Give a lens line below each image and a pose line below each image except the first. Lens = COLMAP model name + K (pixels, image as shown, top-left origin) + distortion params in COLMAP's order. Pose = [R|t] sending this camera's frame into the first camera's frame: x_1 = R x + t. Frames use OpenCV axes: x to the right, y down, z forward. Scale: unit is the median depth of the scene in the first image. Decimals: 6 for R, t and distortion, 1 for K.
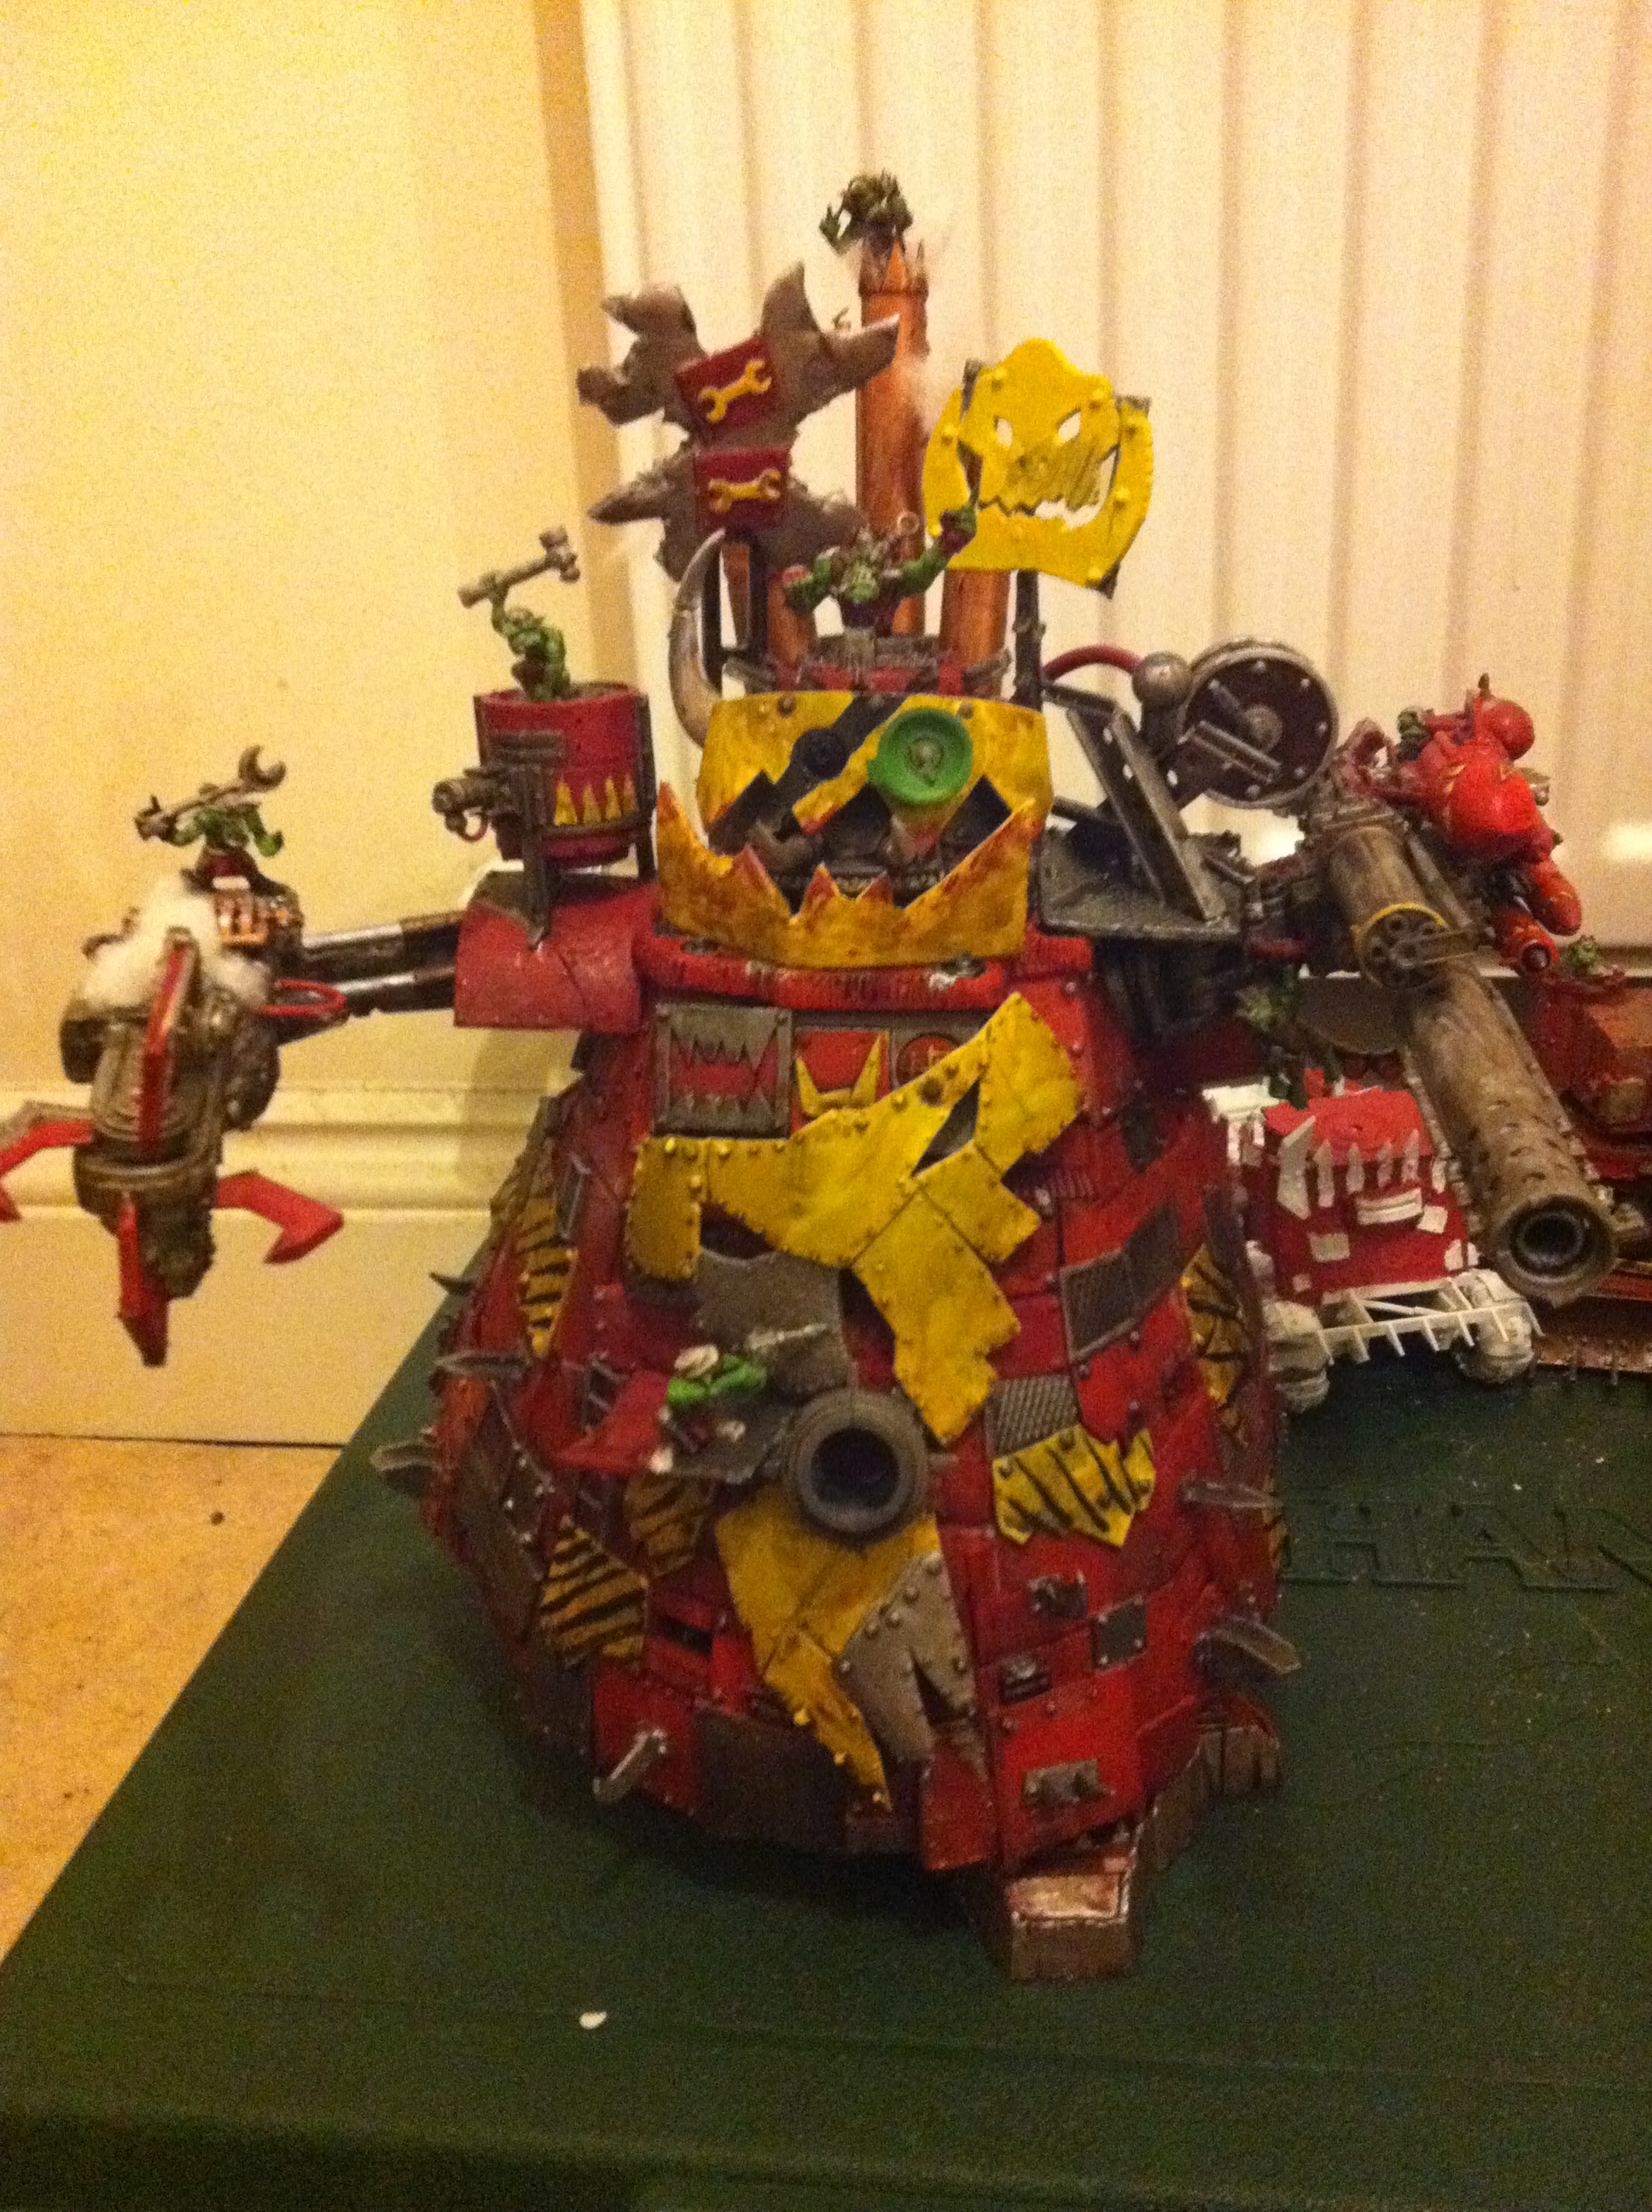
lens RADIAL K [[2023.5, 0, 816.7], [0, 2023.5, 1085.0], [0, 0, 1]] dist [0.137870, -0.263338]
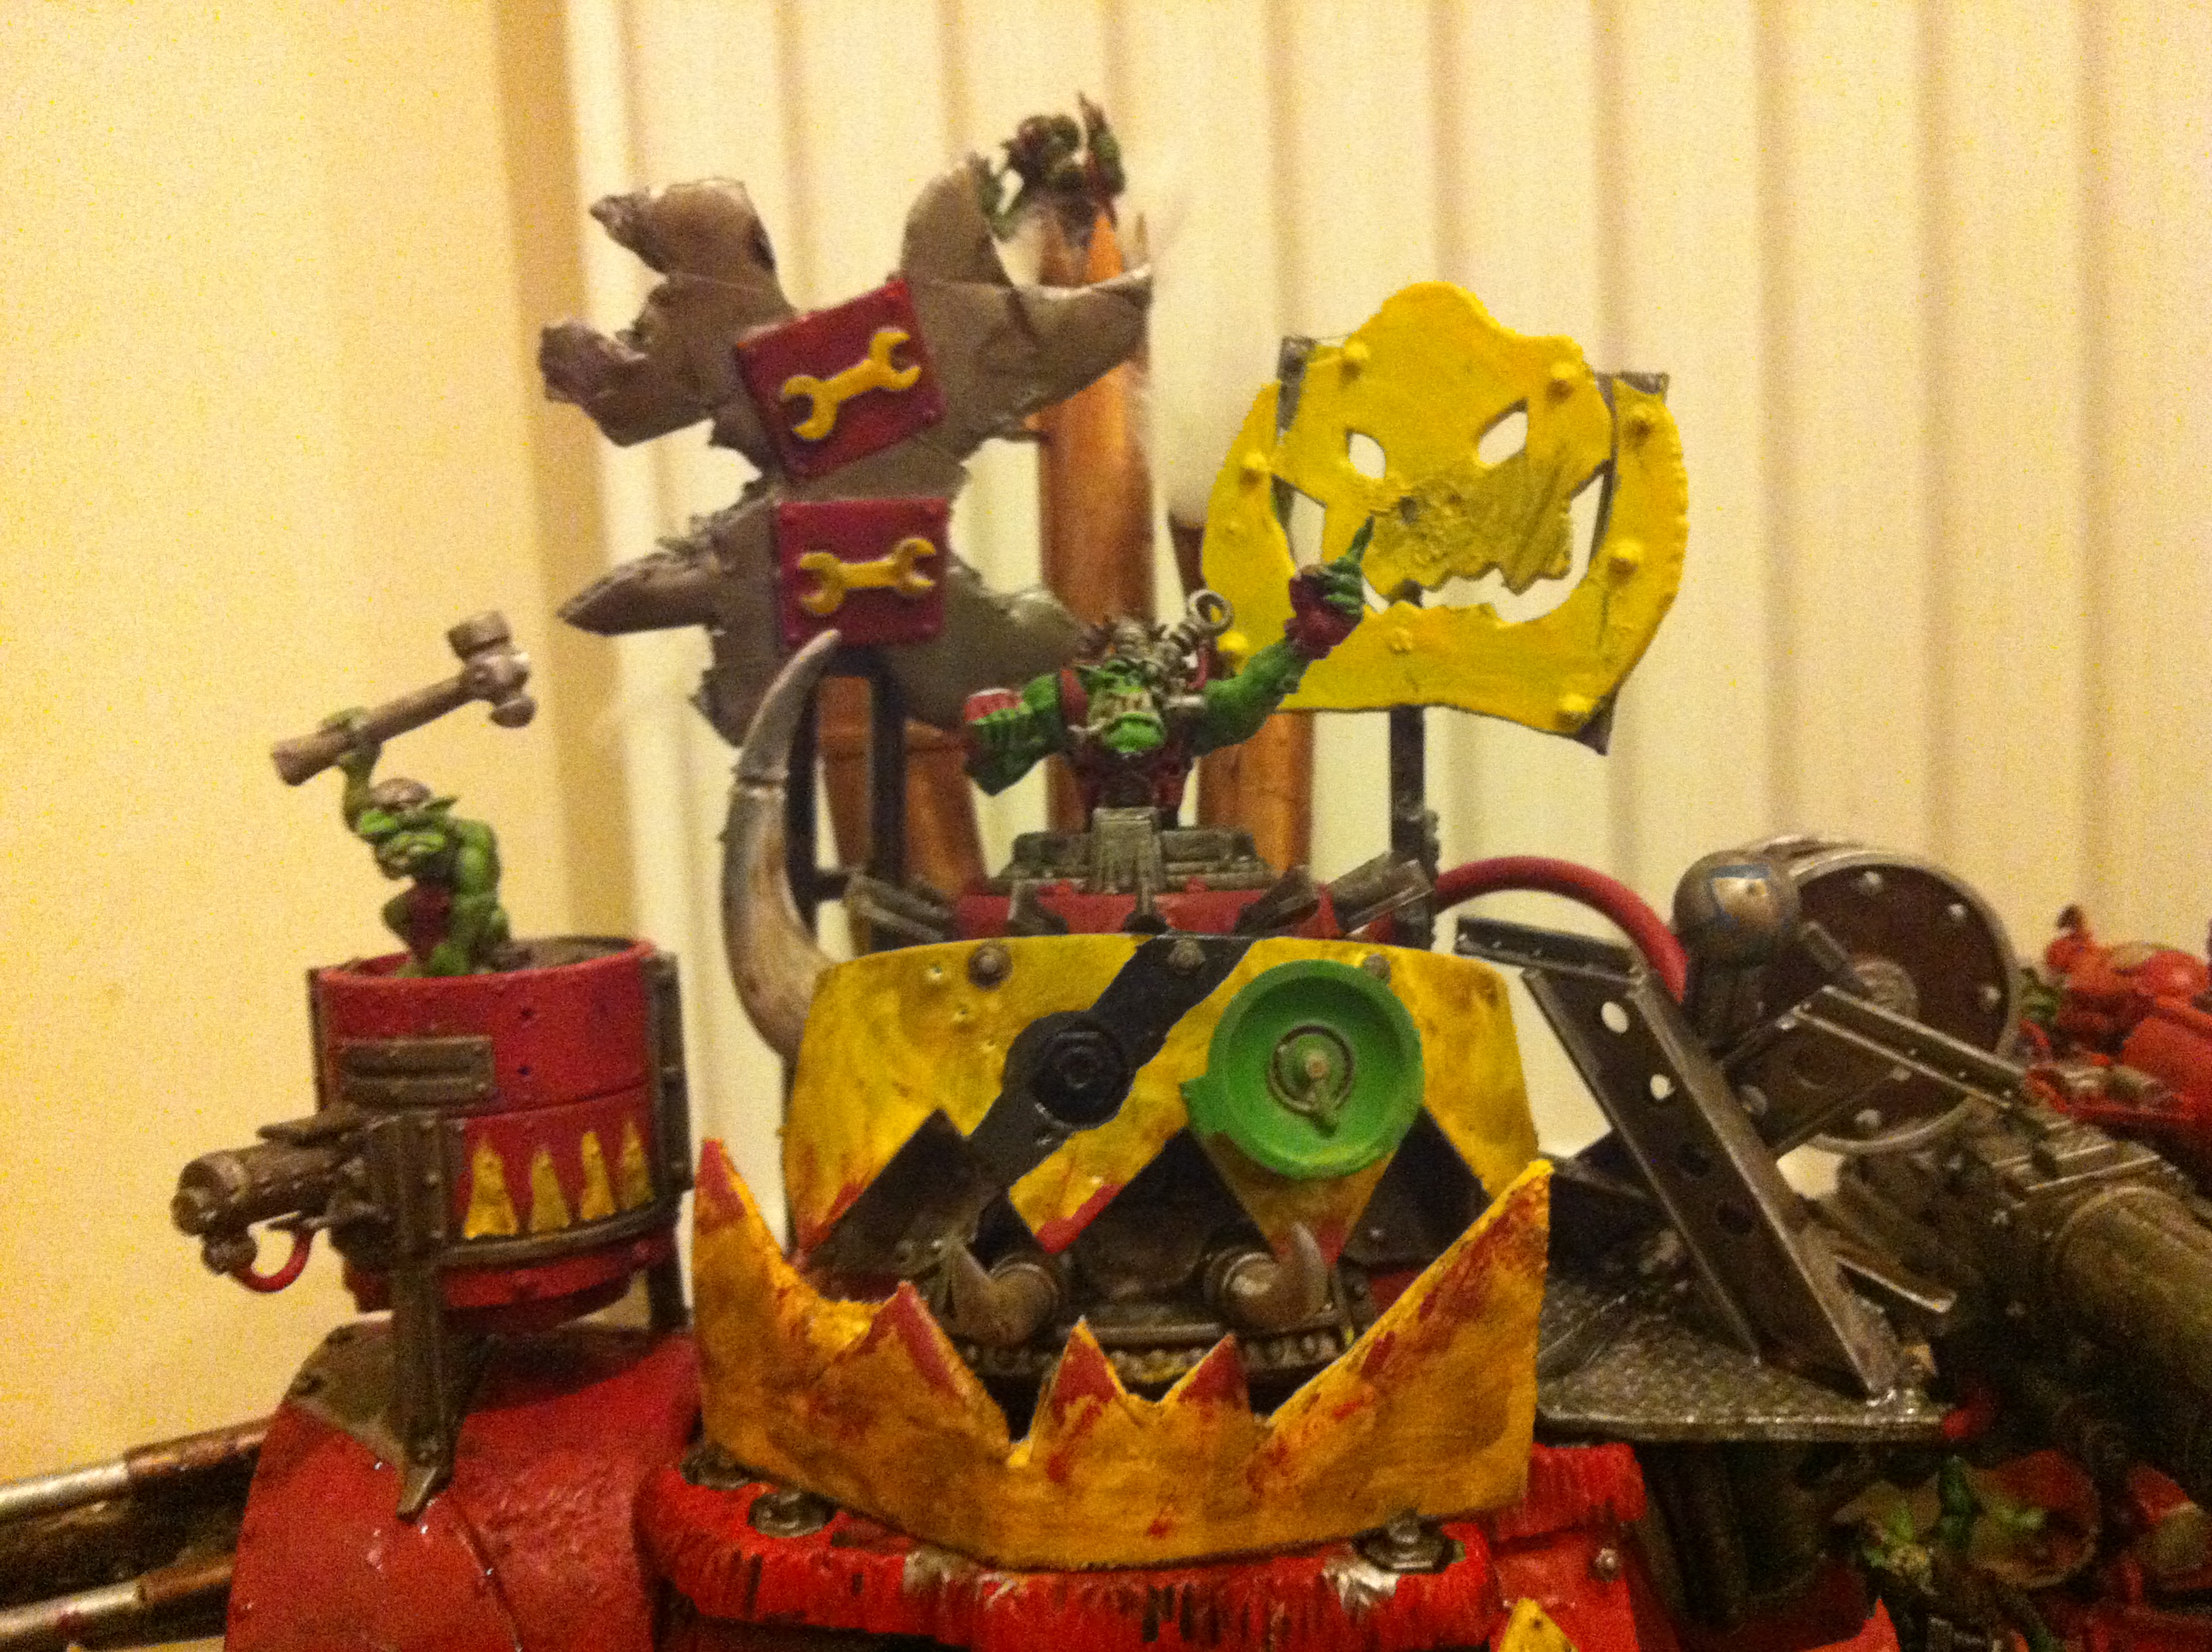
lens RADIAL K [[2148.8, 0, 1069.2], [0, 2148.8, 820.9], [0, 0, 1]] dist [0.152168, -0.543394]
pose [[0.993953, -0.014525, 0.108844, -0.047186], [0.042421, 0.965053, -0.258598, -0.089214], [-0.101285, 0.261651, 0.959833, 0.506842]]
